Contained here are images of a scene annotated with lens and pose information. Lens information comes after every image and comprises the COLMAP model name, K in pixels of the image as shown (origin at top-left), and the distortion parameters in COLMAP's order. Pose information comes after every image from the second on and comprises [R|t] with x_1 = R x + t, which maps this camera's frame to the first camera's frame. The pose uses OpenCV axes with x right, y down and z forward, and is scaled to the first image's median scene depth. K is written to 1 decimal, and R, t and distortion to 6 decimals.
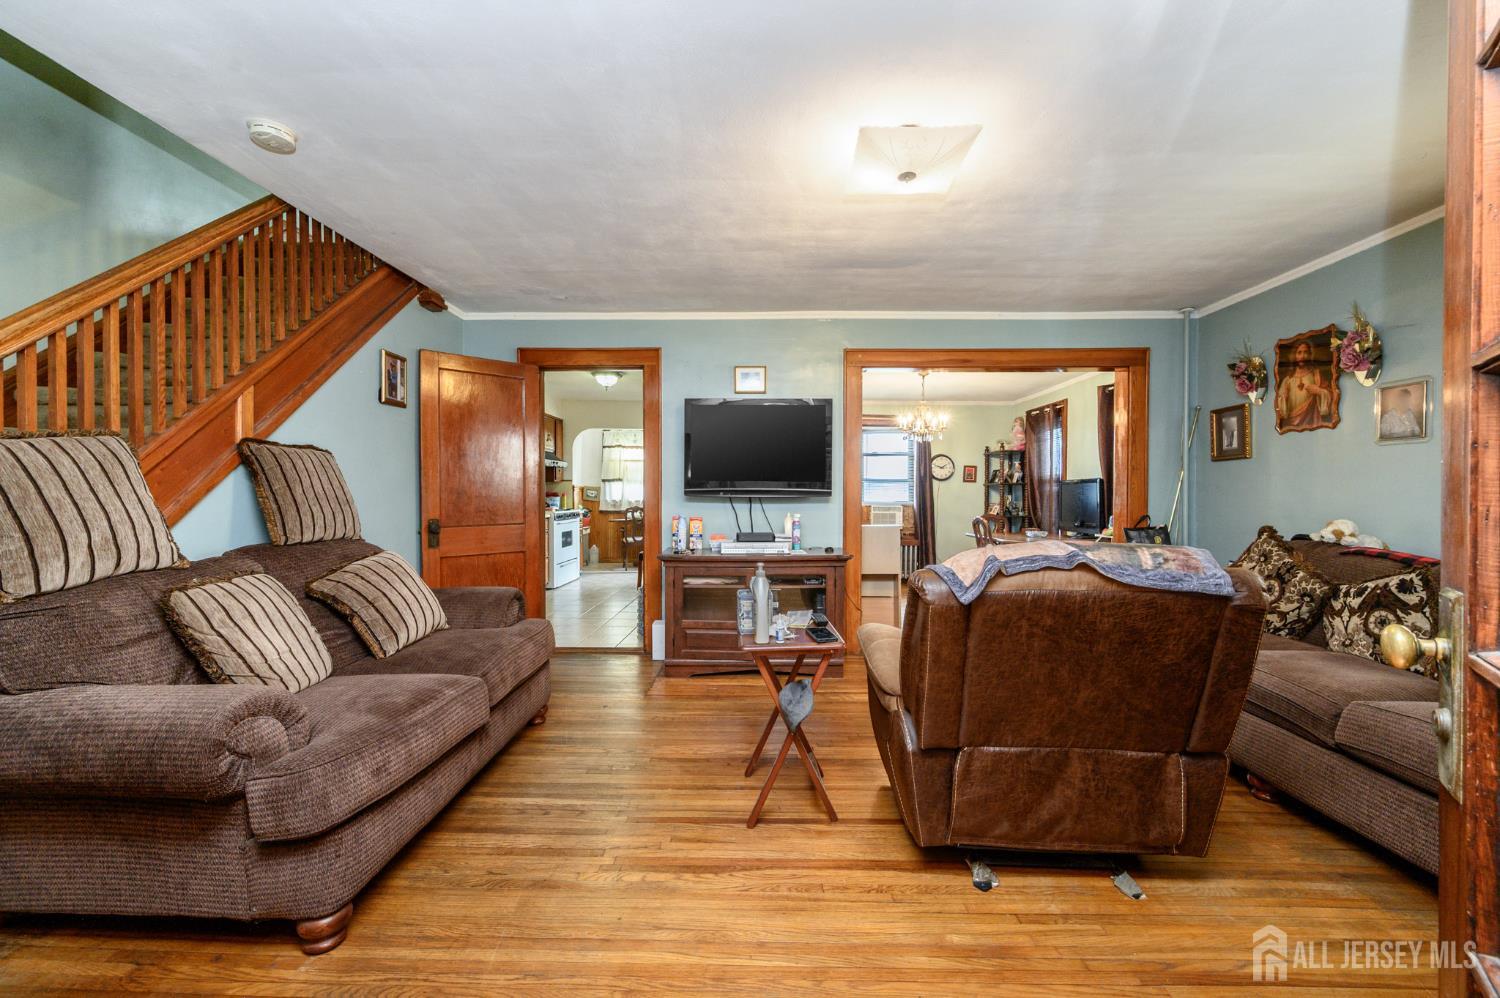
lens RADIAL K [[589.4, 0, 749.5], [0, 589.4, 495.7], [0, 0, 1]] dist [-0.001044, -0.000157]
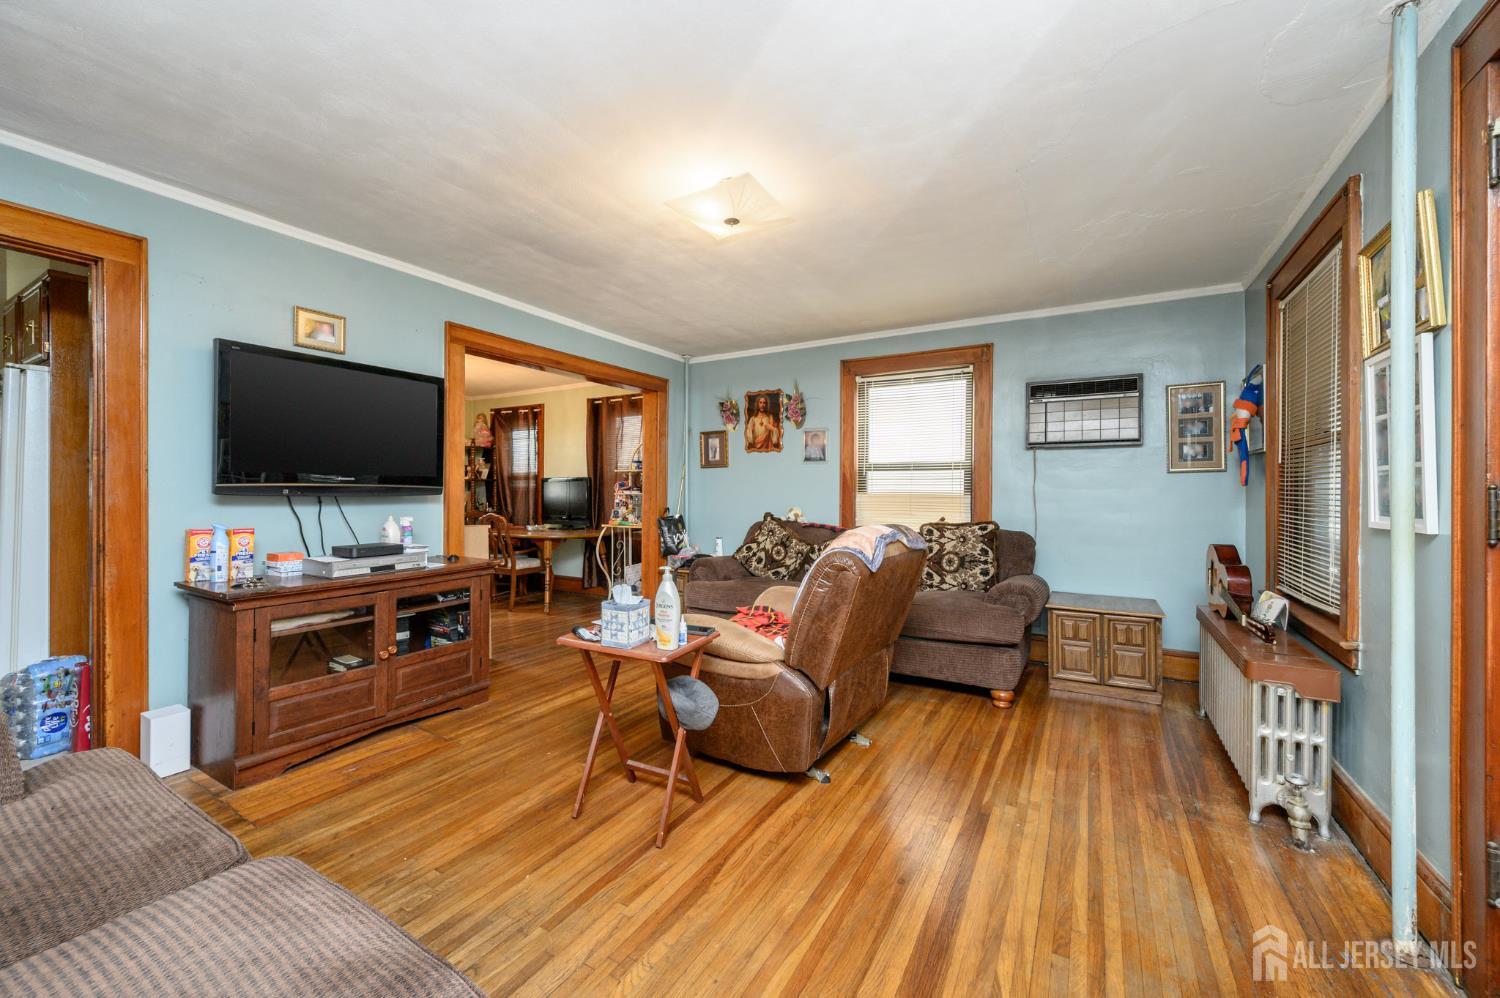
lens RADIAL K [[589.4, 0, 748.8], [0, 589.4, 490.8], [0, 0, 1]] dist [-0.001044, -0.000157]
pose [[0.484904, -0.000373, 0.874567, -0.398066], [-0.000942, 0.999999, 0.000949, -0.005853], [-0.874567, -0.001284, 0.484903, 0.219611]]
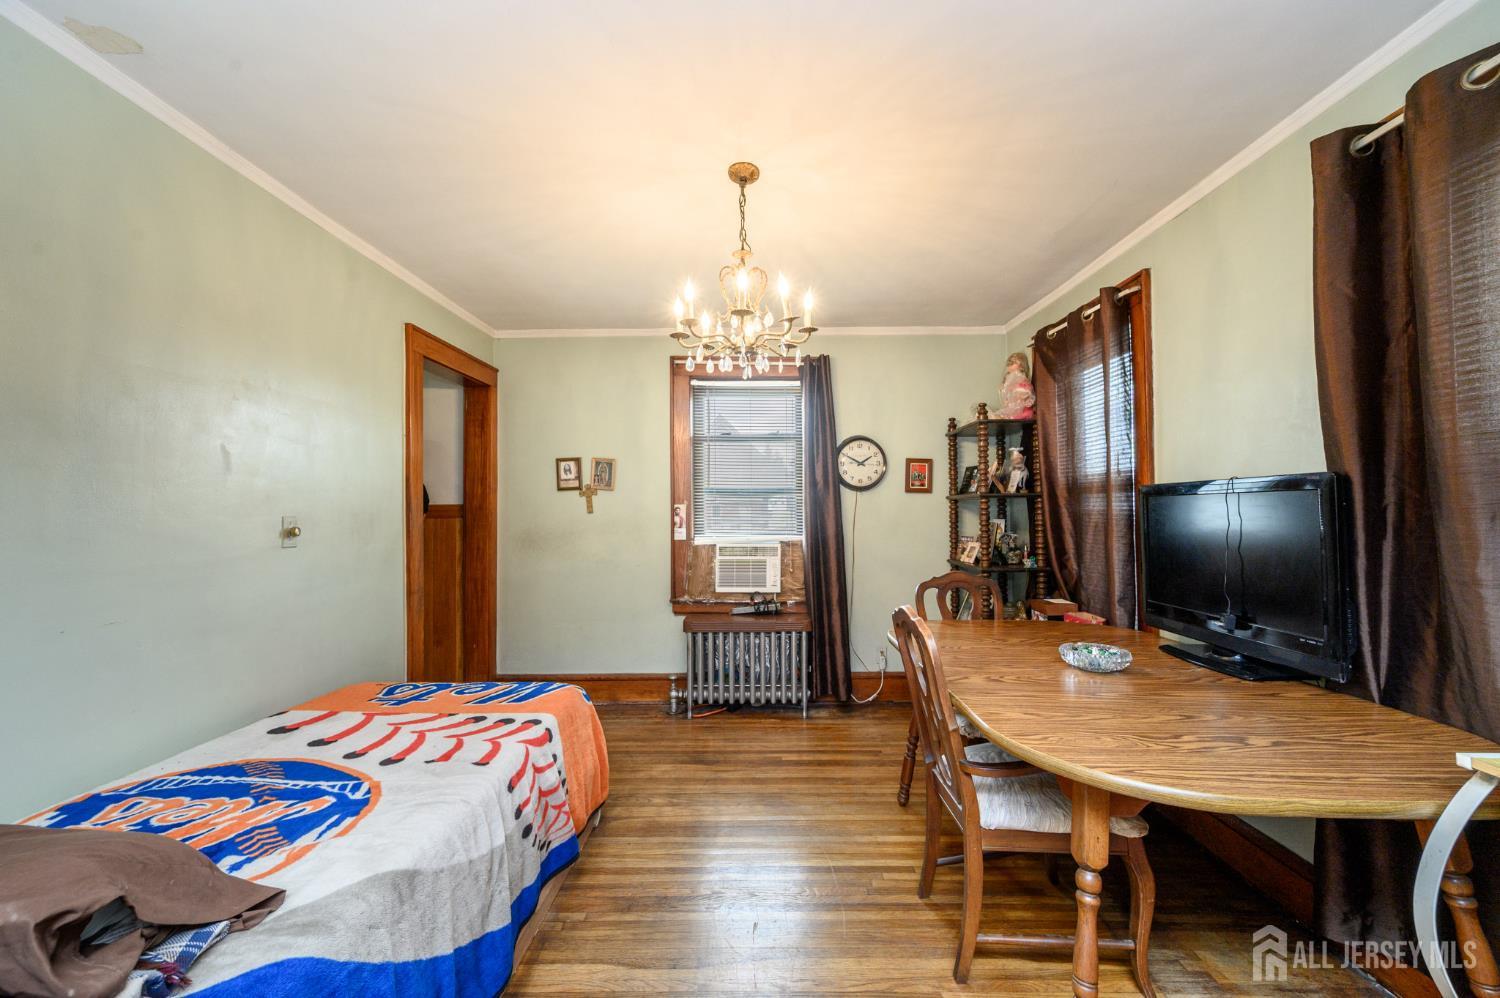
lens RADIAL K [[589.4, 0, 744.2], [0, 589.4, 494.5], [0, 0, 1]] dist [-0.001044, -0.000157]
pose [[0.999827, -0.013705, 0.012572, 0.456368], [0.013976, 0.999665, -0.021779, -0.026223], [-0.012269, 0.021951, 0.999684, 1.052358]]
